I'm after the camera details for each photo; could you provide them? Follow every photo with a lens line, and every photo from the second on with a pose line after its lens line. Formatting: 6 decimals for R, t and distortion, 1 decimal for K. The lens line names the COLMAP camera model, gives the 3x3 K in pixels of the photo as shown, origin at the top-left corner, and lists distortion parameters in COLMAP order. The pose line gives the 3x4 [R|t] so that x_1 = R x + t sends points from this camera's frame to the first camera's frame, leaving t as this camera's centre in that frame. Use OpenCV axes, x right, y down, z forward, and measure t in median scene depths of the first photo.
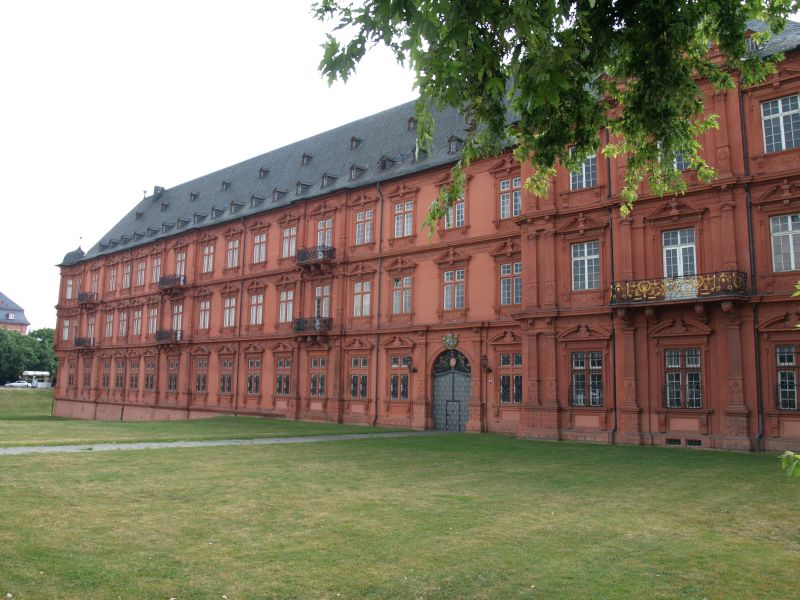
lens RADIAL K [[661.8, 0, 400.0], [0, 661.8, 300.0], [0, 0, 1]] dist [-0.123084, 0.076334]
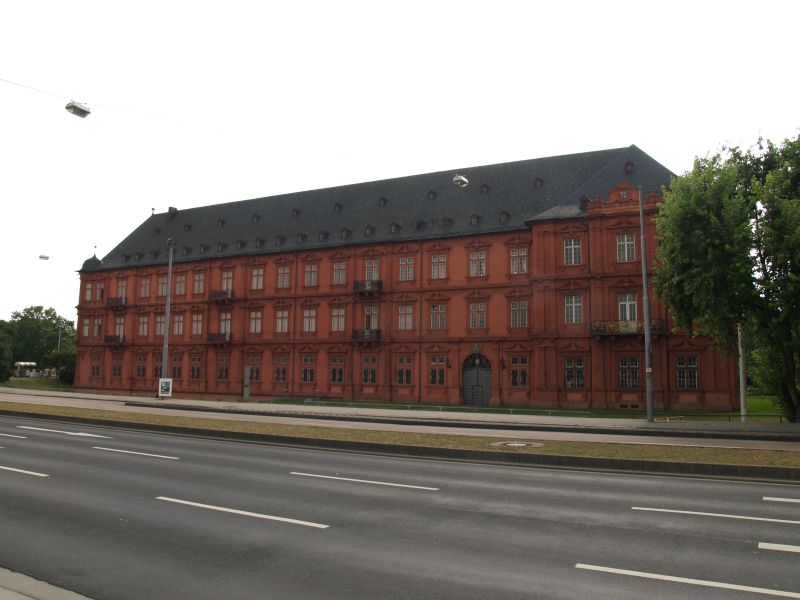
lens RADIAL K [[661.8, 0, 400.0], [0, 661.8, 300.0], [0, 0, 1]] dist [-0.123084, 0.076334]
pose [[0.972176, 0.022330, 0.233184, -0.396349], [-0.027626, 0.999429, 0.019471, -0.066684], [-0.232616, -0.025371, 0.972238, -0.415045]]
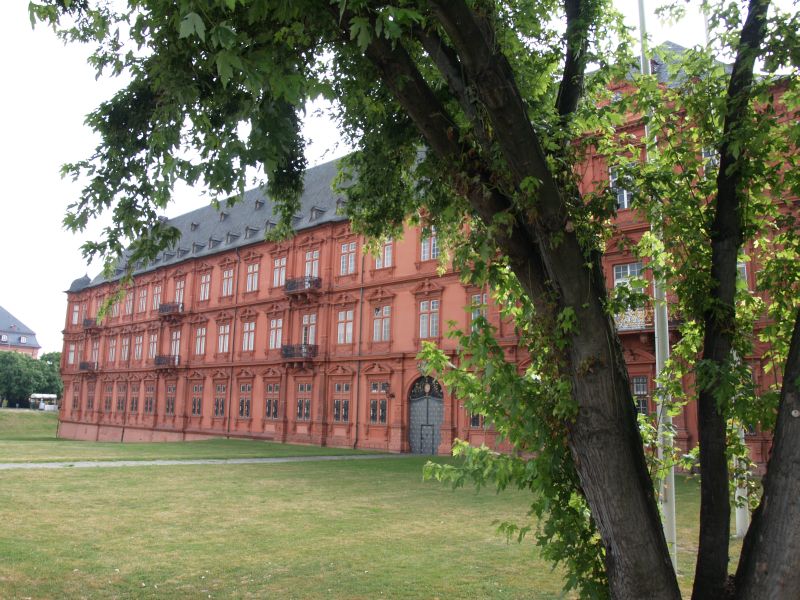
lens RADIAL K [[661.8, 0, 400.0], [0, 661.8, 300.0], [0, 0, 1]] dist [-0.123084, 0.076334]
pose [[0.999787, 0.001775, -0.020580, 0.048296], [-0.002546, 0.999293, -0.037512, -0.005046], [0.020499, 0.037556, 0.999084, -0.043288]]
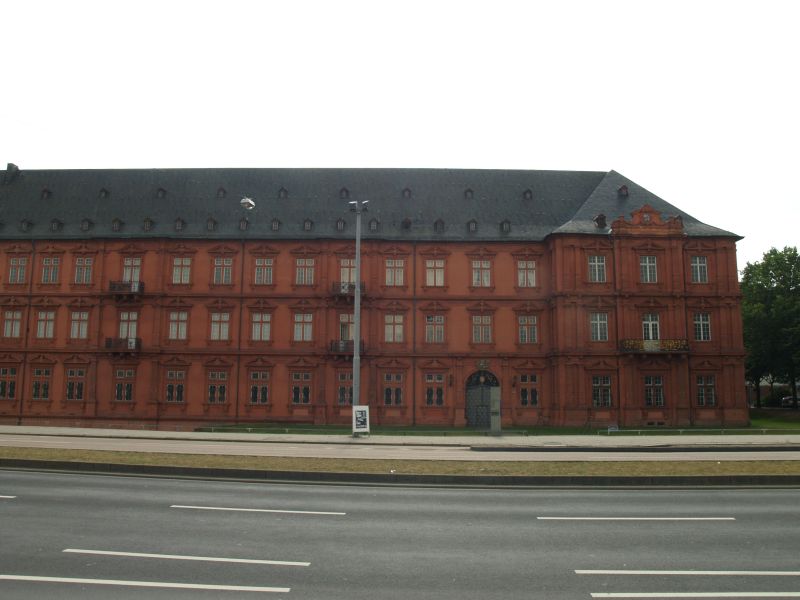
lens RADIAL K [[664.7, 0, 400.0], [0, 664.7, 300.0], [0, 0, 1]] dist [-0.123805, 0.080362]
pose [[0.755916, 0.081524, 0.649573, -0.853933], [-0.082639, 0.996162, -0.028854, -0.019375], [-0.649432, -0.031869, 0.759752, 0.008692]]
